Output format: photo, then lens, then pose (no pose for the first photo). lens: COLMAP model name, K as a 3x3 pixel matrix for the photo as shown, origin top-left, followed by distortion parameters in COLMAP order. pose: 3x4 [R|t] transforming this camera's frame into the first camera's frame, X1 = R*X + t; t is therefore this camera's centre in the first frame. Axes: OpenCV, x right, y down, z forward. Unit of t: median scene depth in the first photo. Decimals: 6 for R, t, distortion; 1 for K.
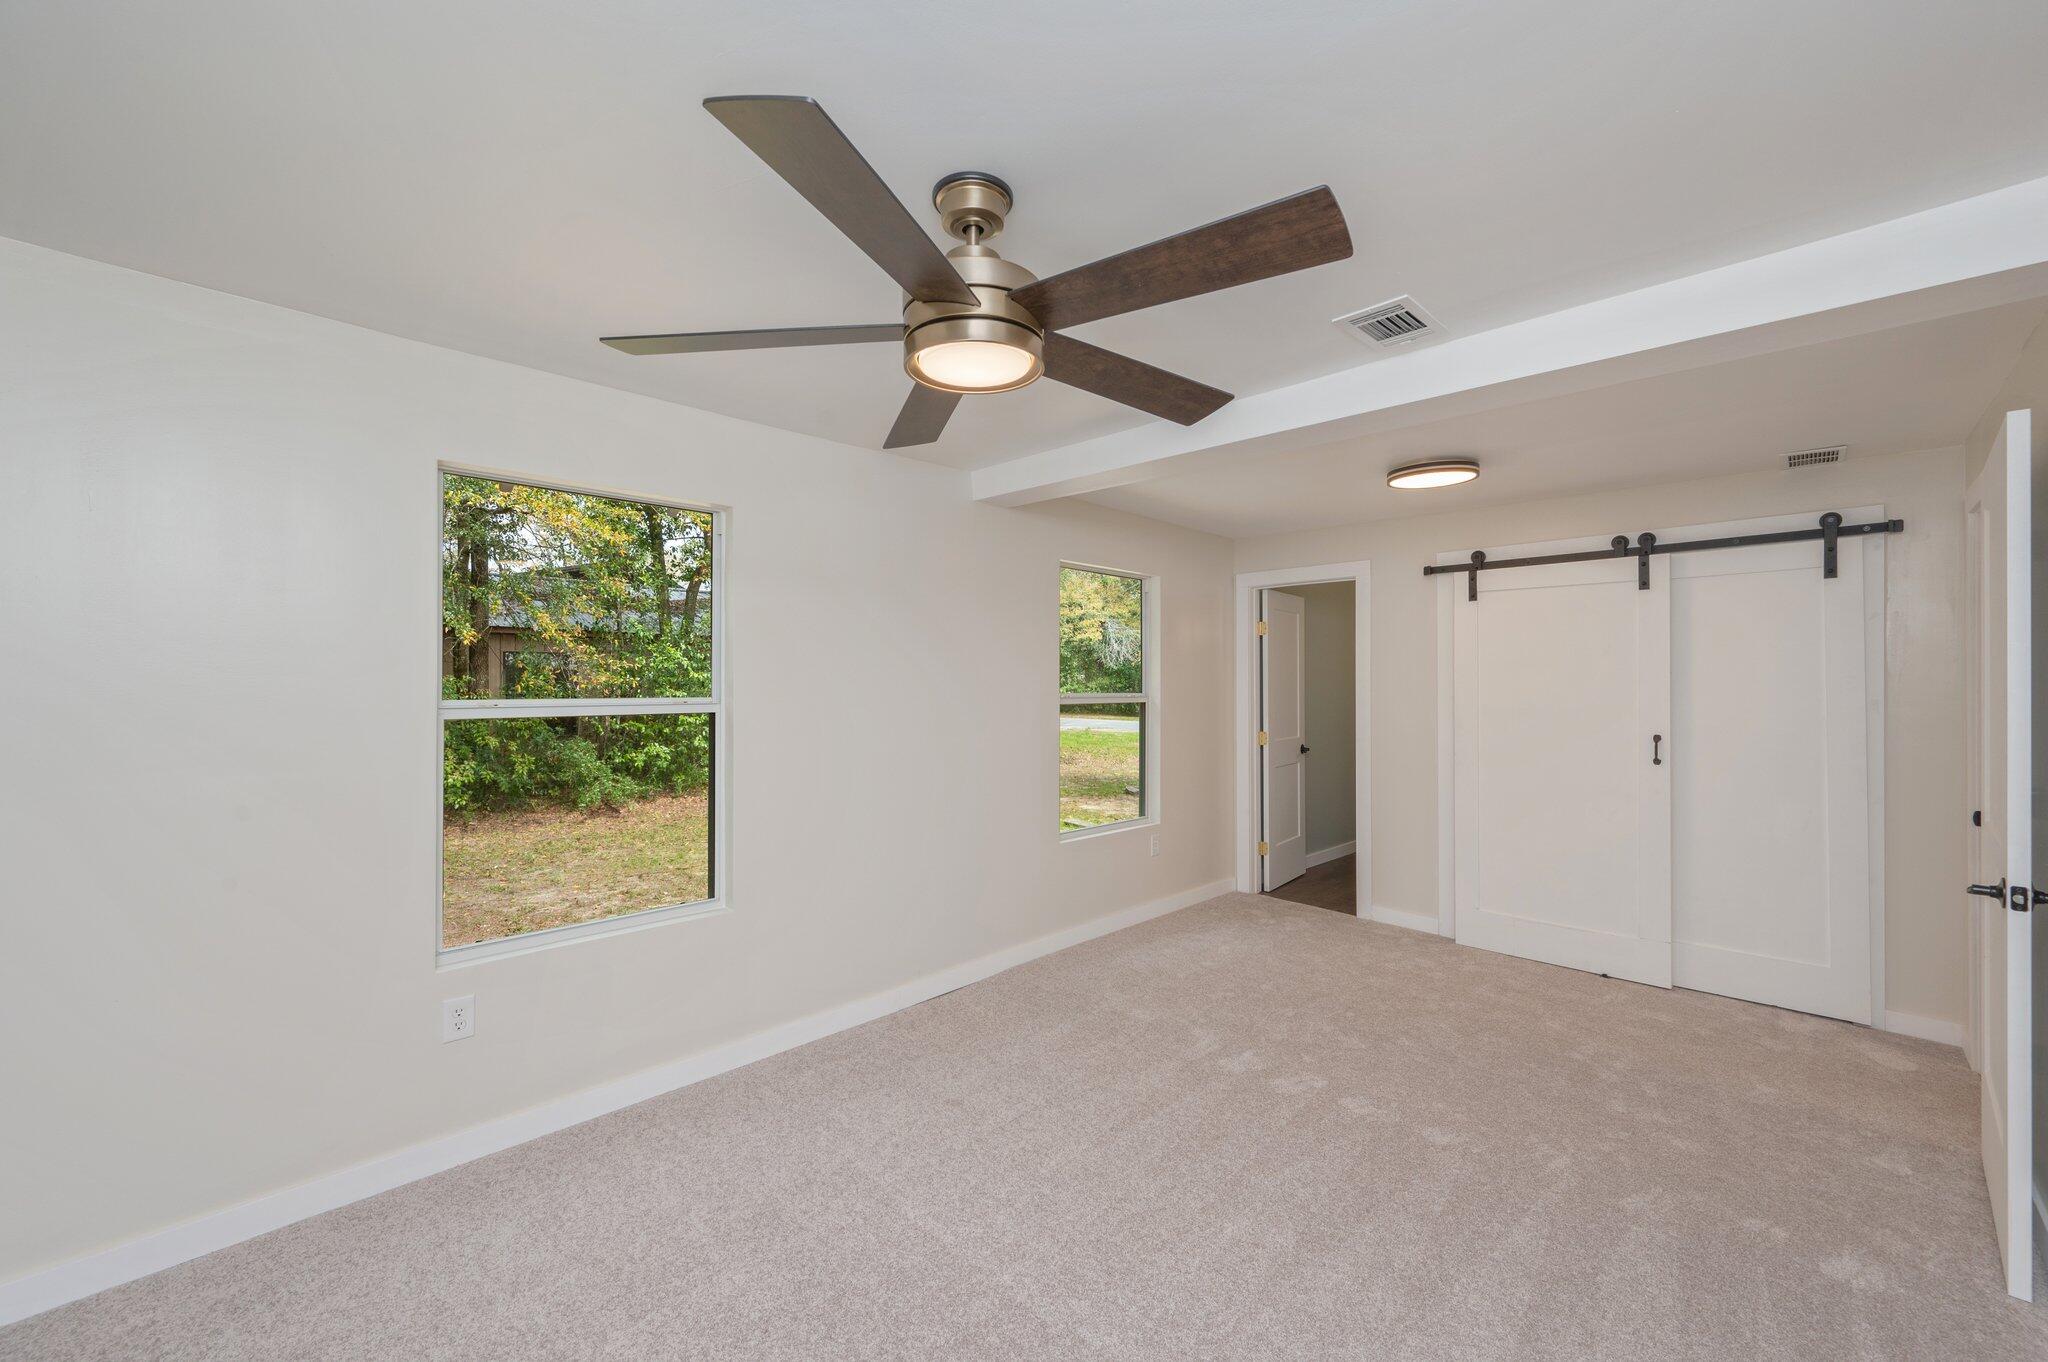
lens RADIAL K [[817.4, 0, 1024.0], [0, 817.4, 681.0], [0, 0, 1]] dist [0.000169, -0.000060]
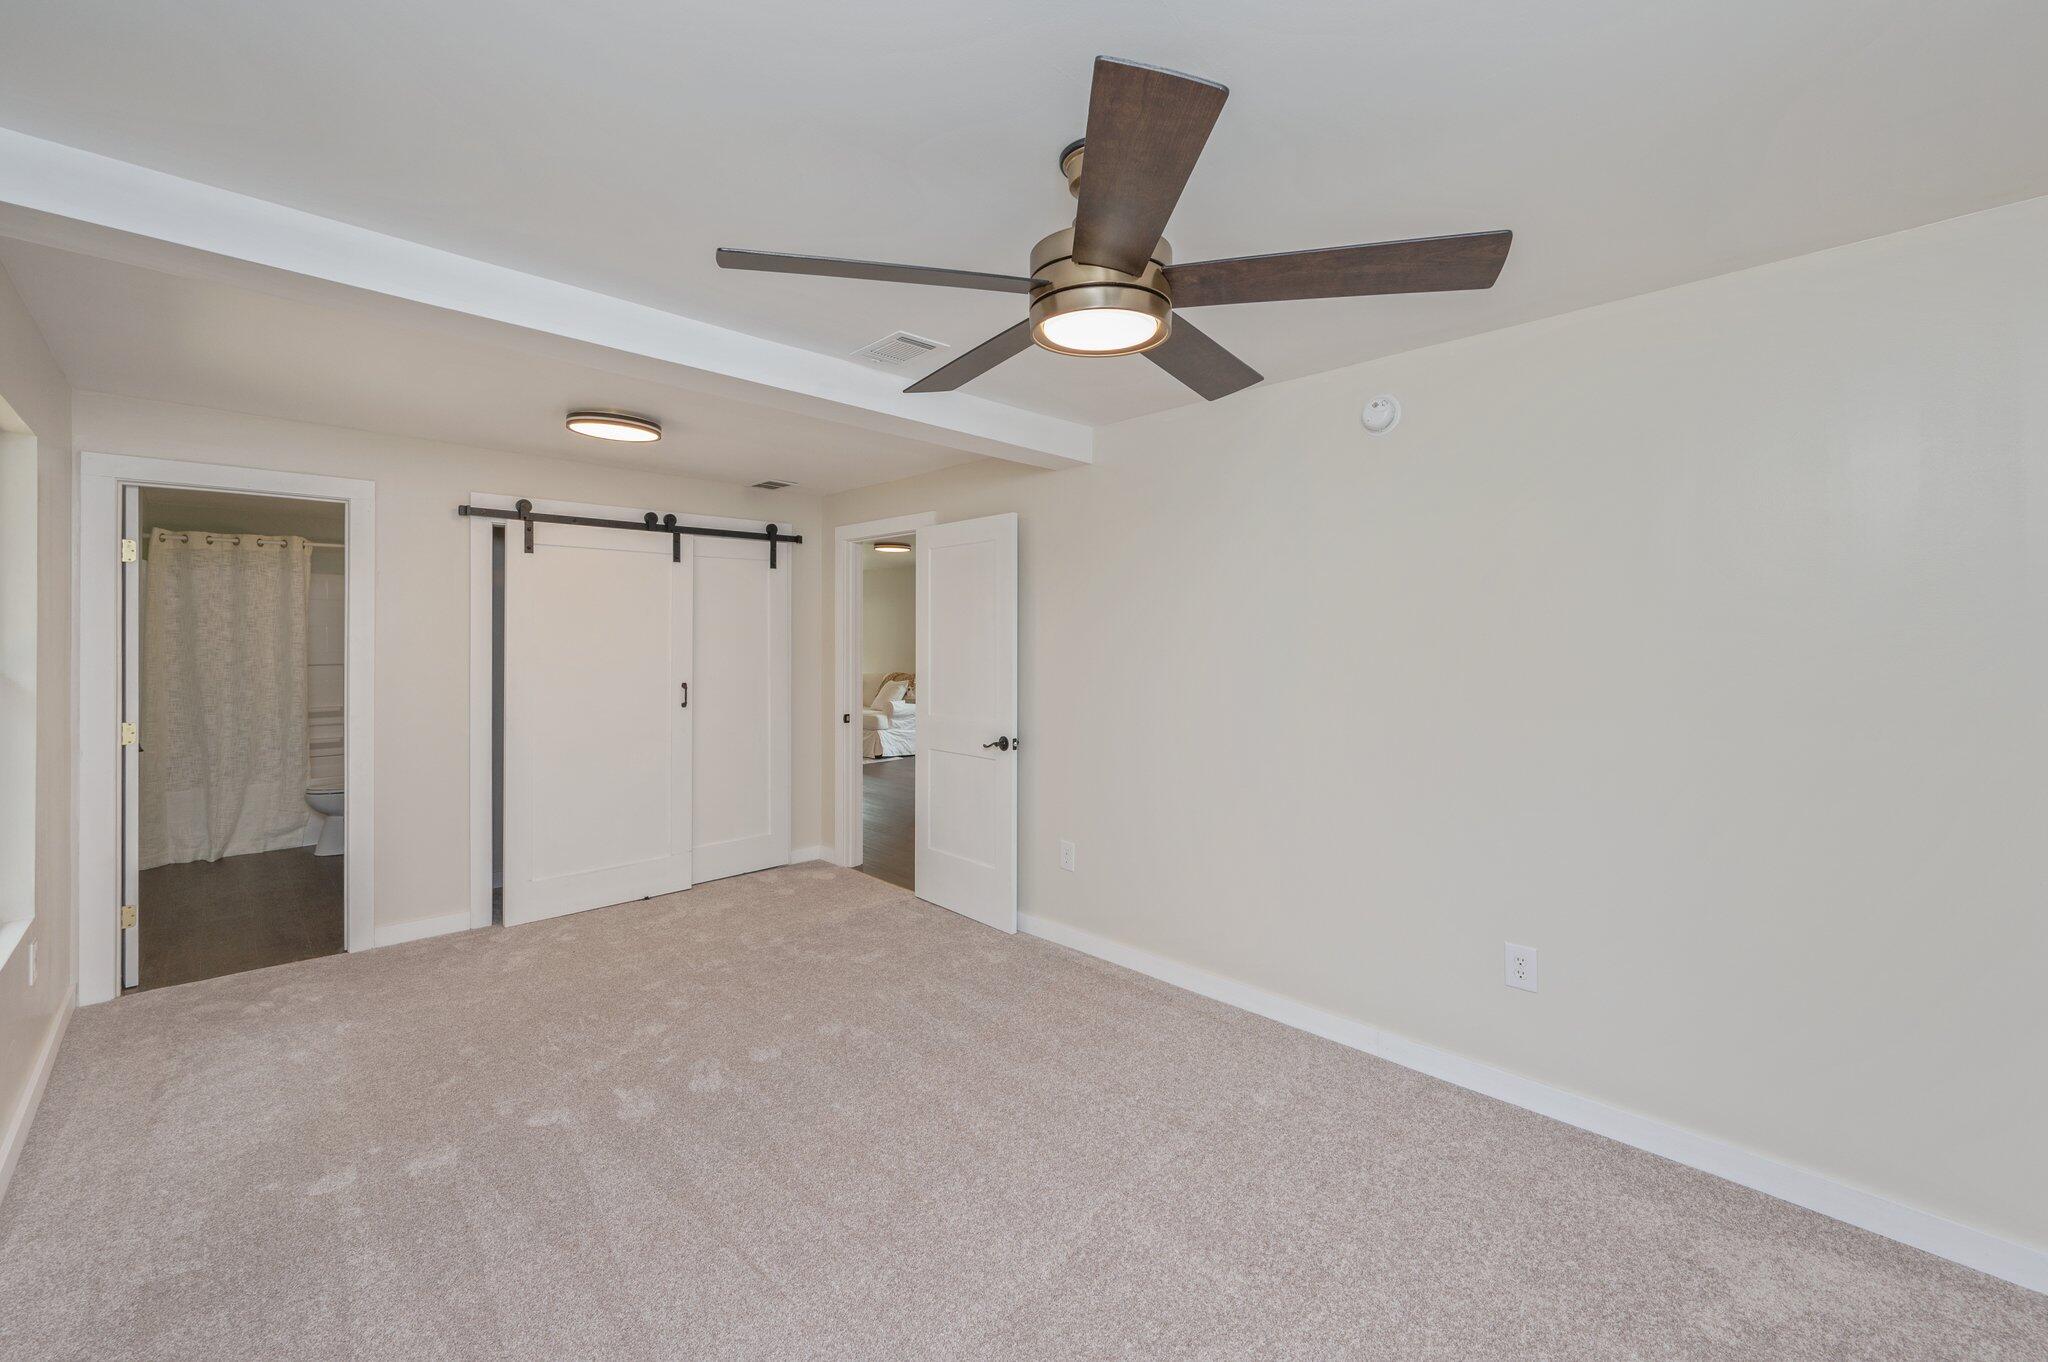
lens RADIAL K [[817.4, 0, 1024.0], [0, 817.4, 681.0], [0, 0, 1]] dist [0.000169, -0.000060]
pose [[0.007568, -0.051066, 0.998667, -0.421553], [-0.000086, 0.998695, 0.051068, -0.000953], [-0.999971, -0.000473, 0.007554, 0.476076]]
